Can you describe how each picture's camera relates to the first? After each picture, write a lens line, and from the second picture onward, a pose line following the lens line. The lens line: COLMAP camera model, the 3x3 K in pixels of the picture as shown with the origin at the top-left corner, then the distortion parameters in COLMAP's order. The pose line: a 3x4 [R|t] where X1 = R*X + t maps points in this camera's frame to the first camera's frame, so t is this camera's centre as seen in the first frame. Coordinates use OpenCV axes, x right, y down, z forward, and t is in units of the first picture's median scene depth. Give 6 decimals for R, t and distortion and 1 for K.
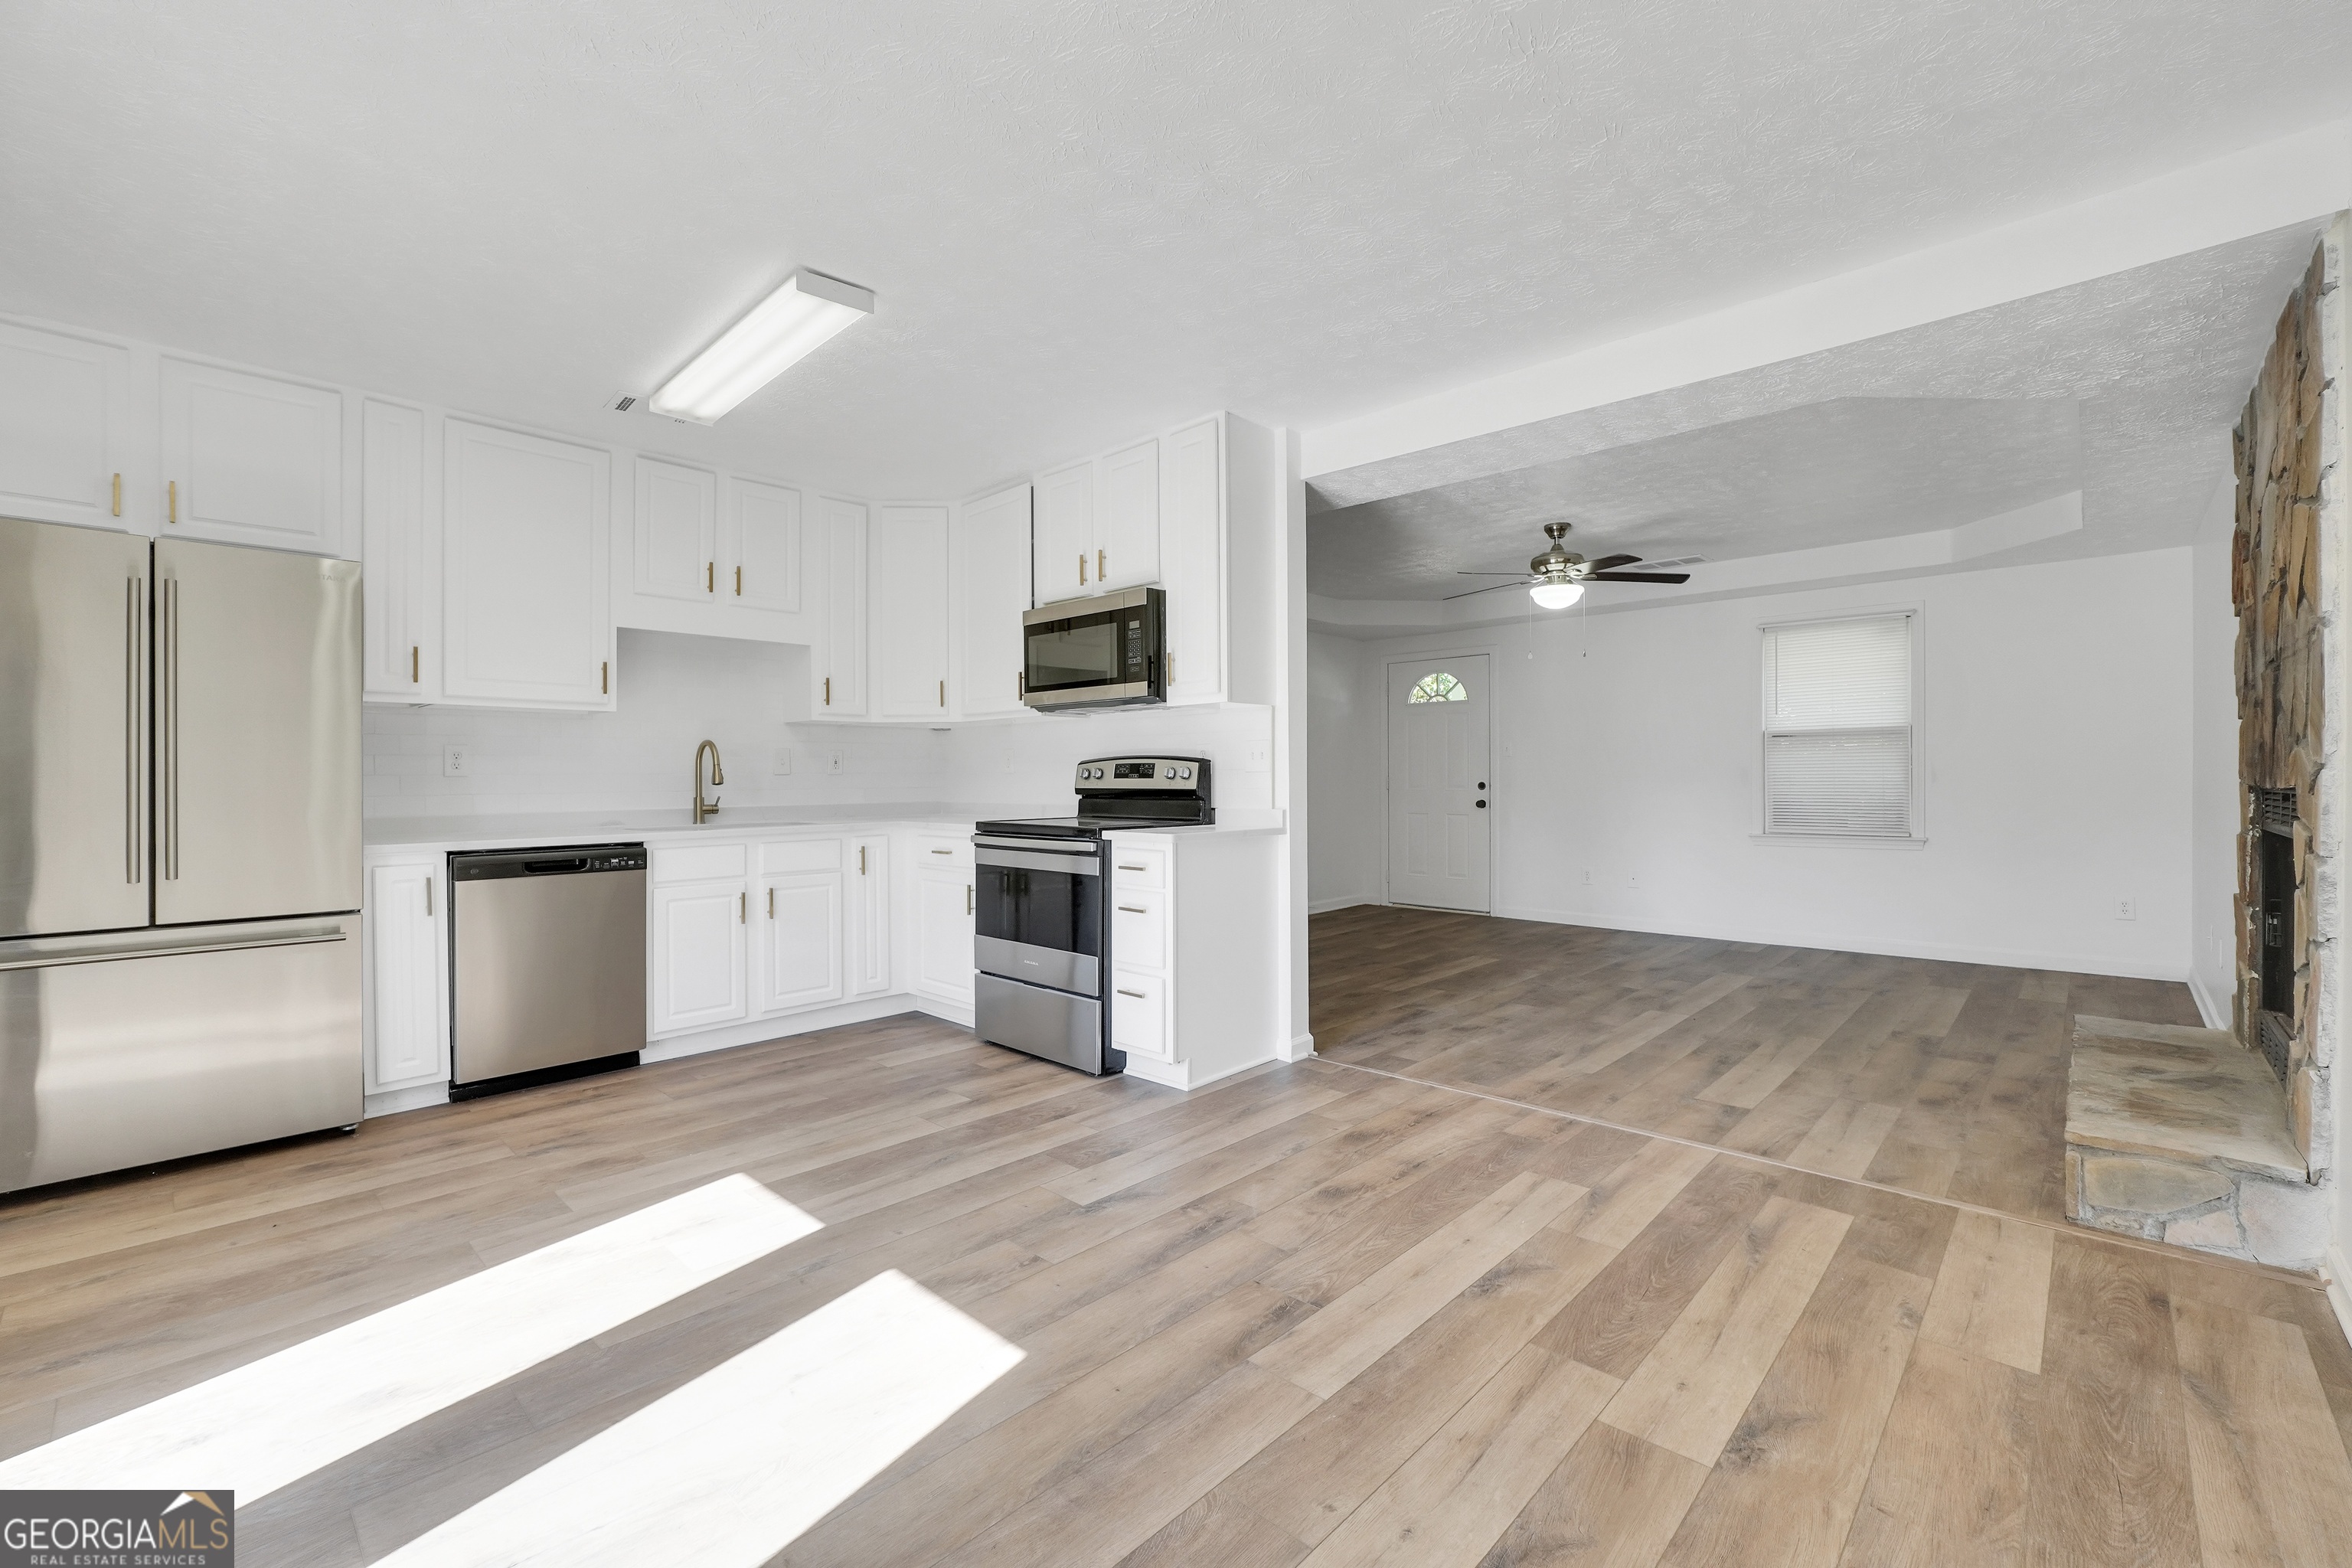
lens RADIAL K [[987.8, 0, 1158.9], [0, 987.8, 777.6], [0, 0, 1]] dist [-0.018873, 0.005759]
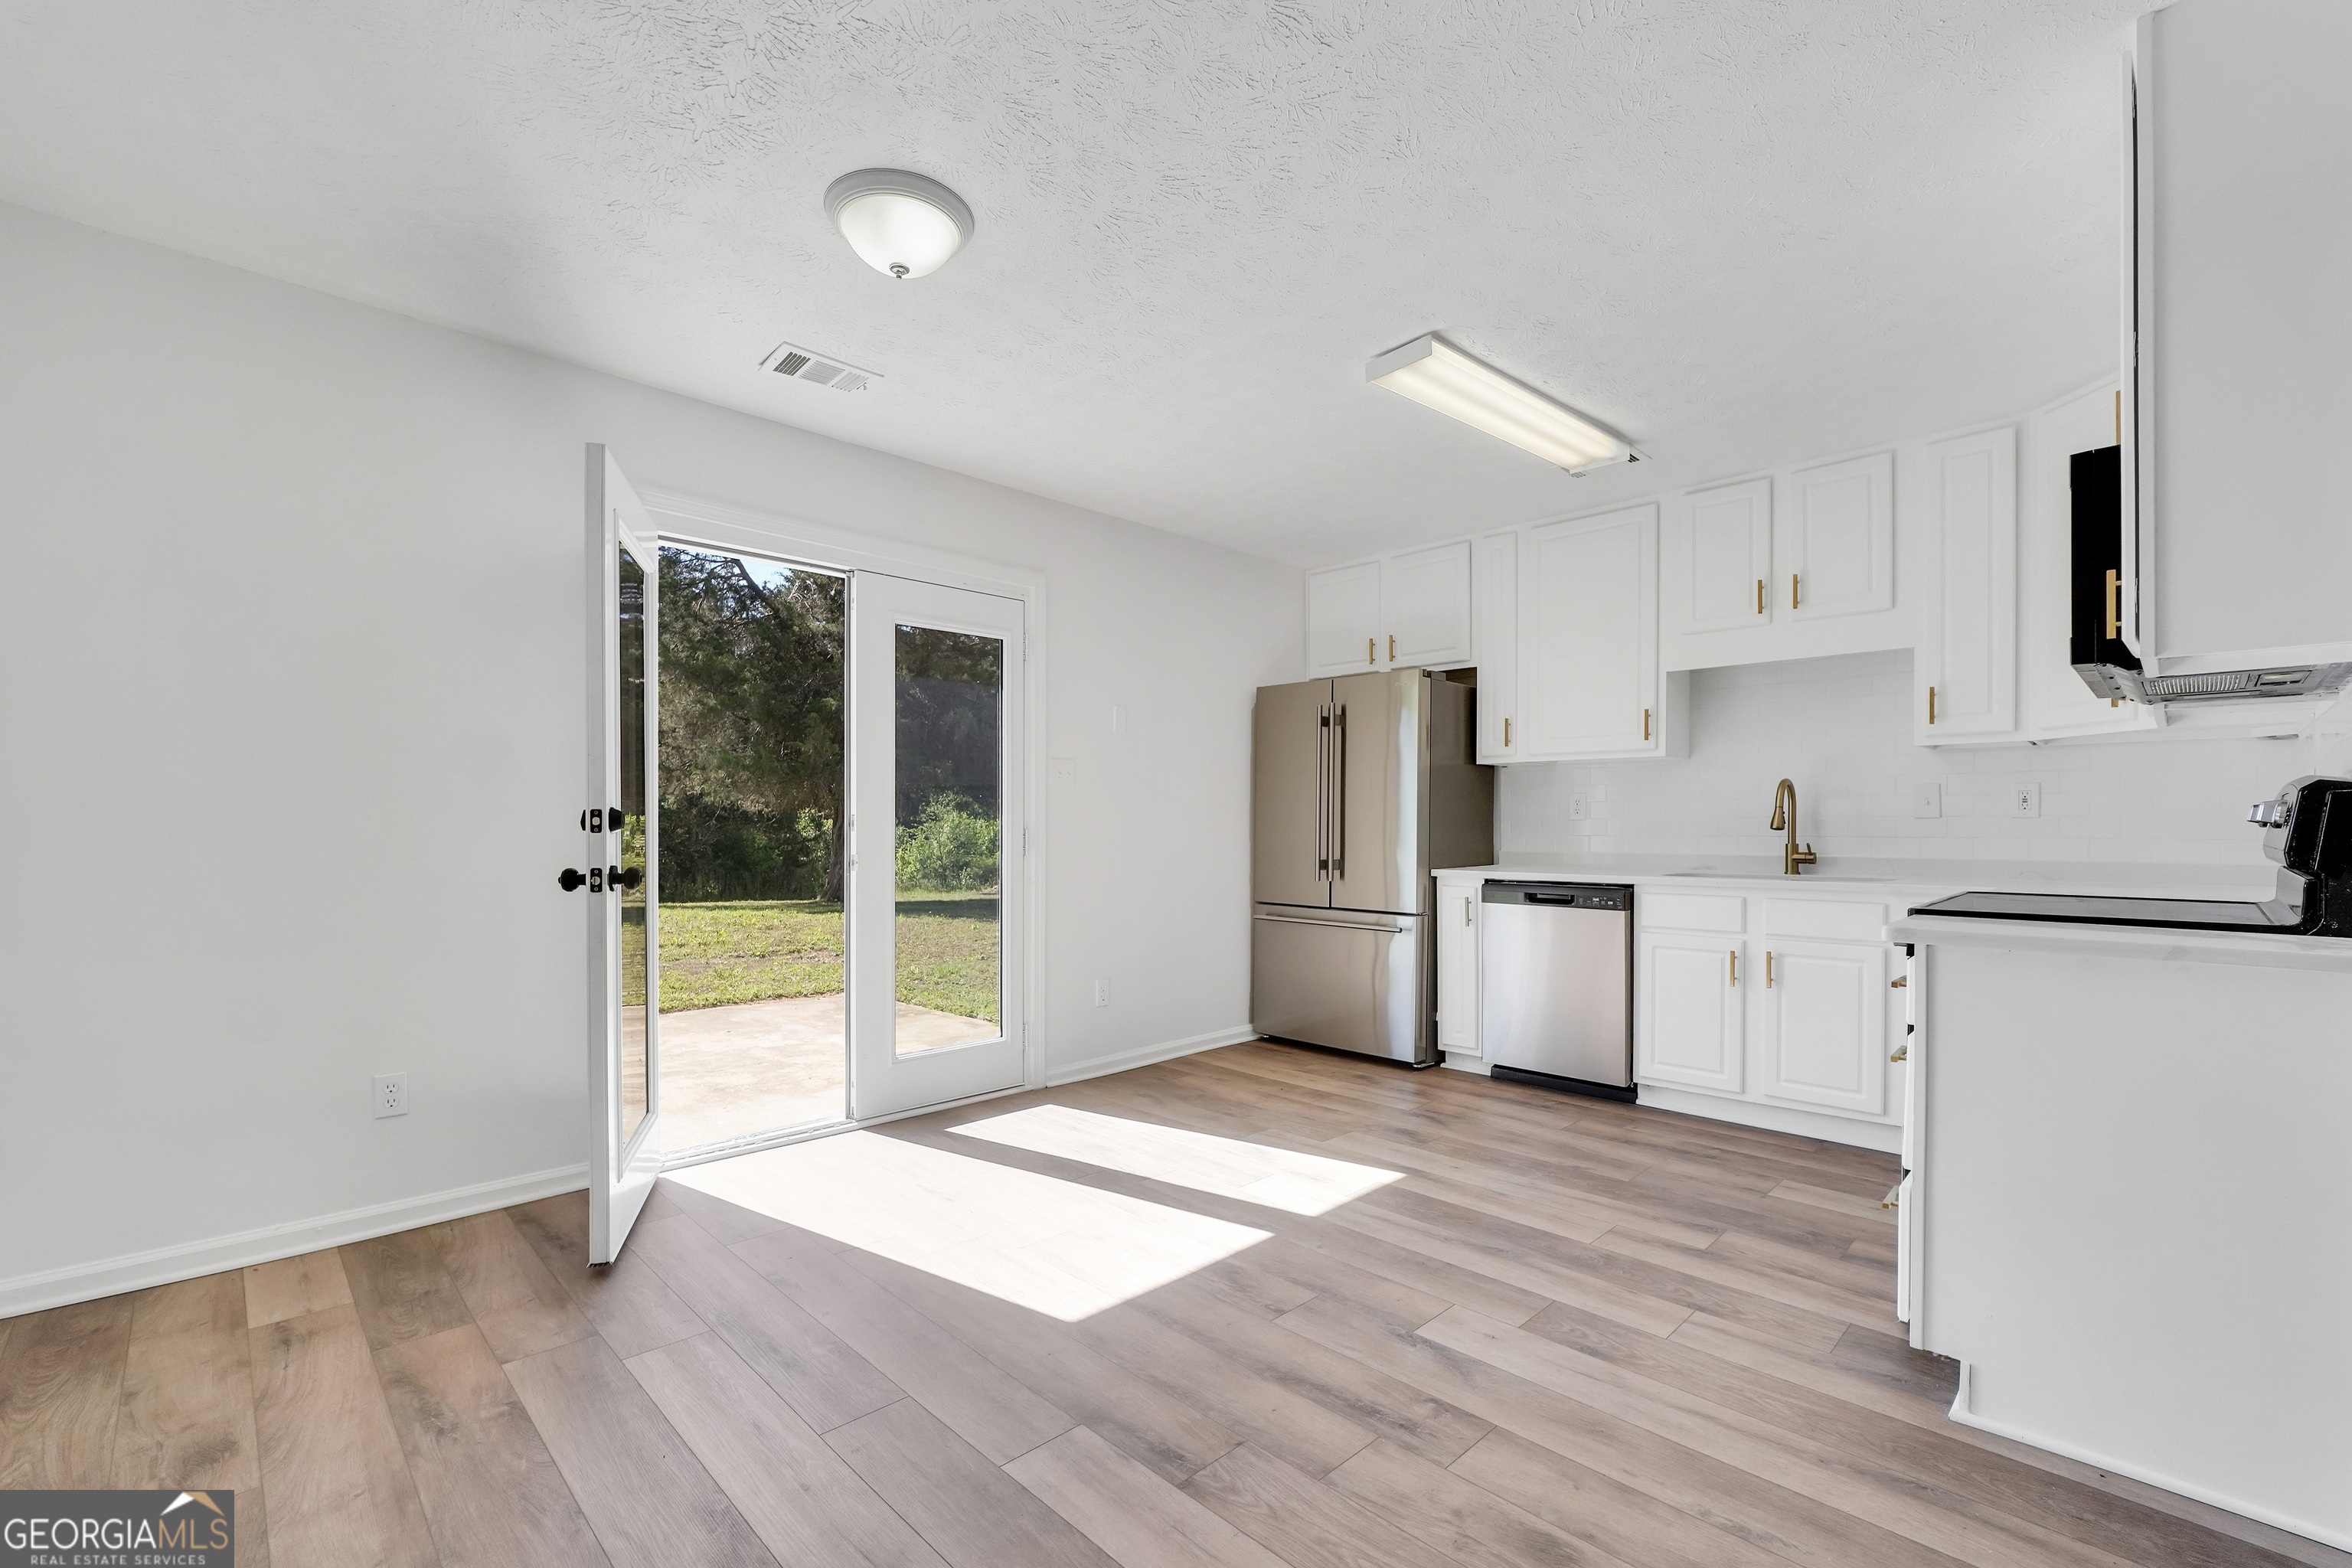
lens RADIAL K [[1007.9, 0, 1161.1], [0, 1007.9, 824.2], [0, 0, 1]] dist [-0.020443, 0.006947]
pose [[-0.035240, 0.006227, -0.999359, 0.554808], [-0.000878, 0.999980, 0.006262, -0.003307], [0.999378, 0.001098, -0.035234, 0.576254]]
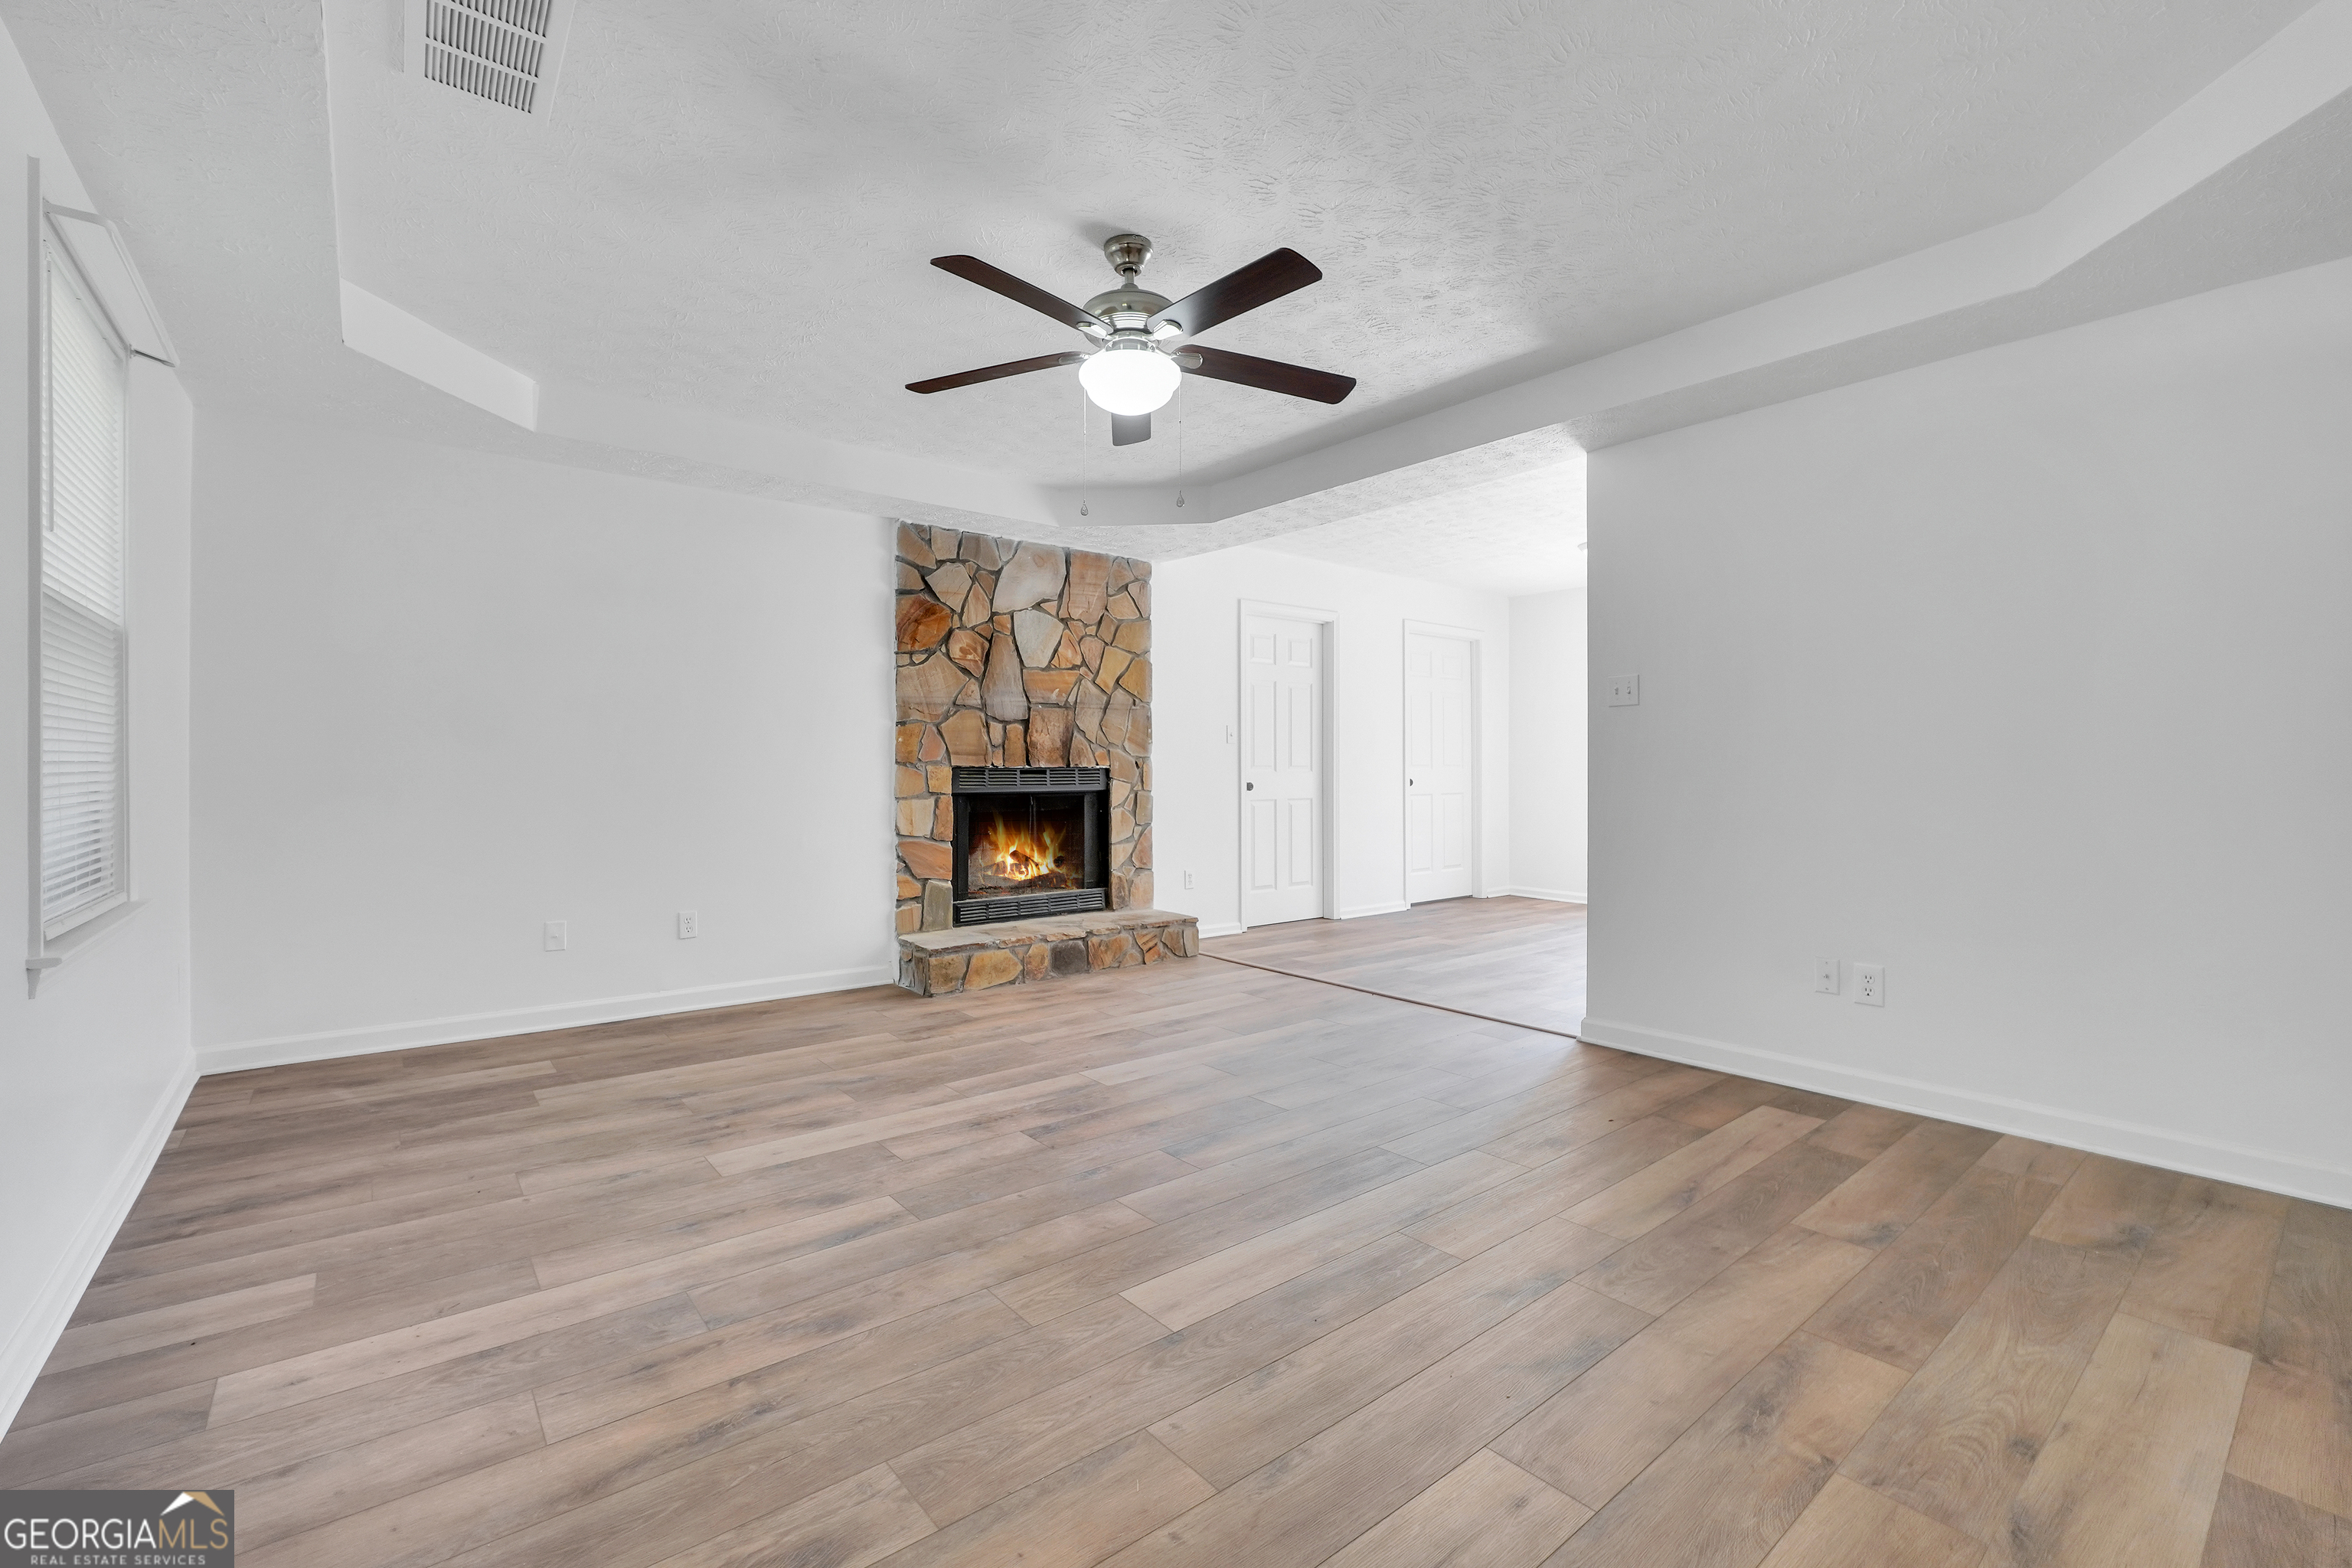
lens RADIAL K [[1006.2, 0, 1150.0], [0, 1006.2, 774.5], [0, 0, 1]] dist [-0.002060, 0.000034]
pose [[-0.991007, 0.003449, 0.133764, 0.486658], [0.003910, 0.999987, 0.003179, 0.015192], [-0.133751, 0.003674, -0.991008, 2.231405]]
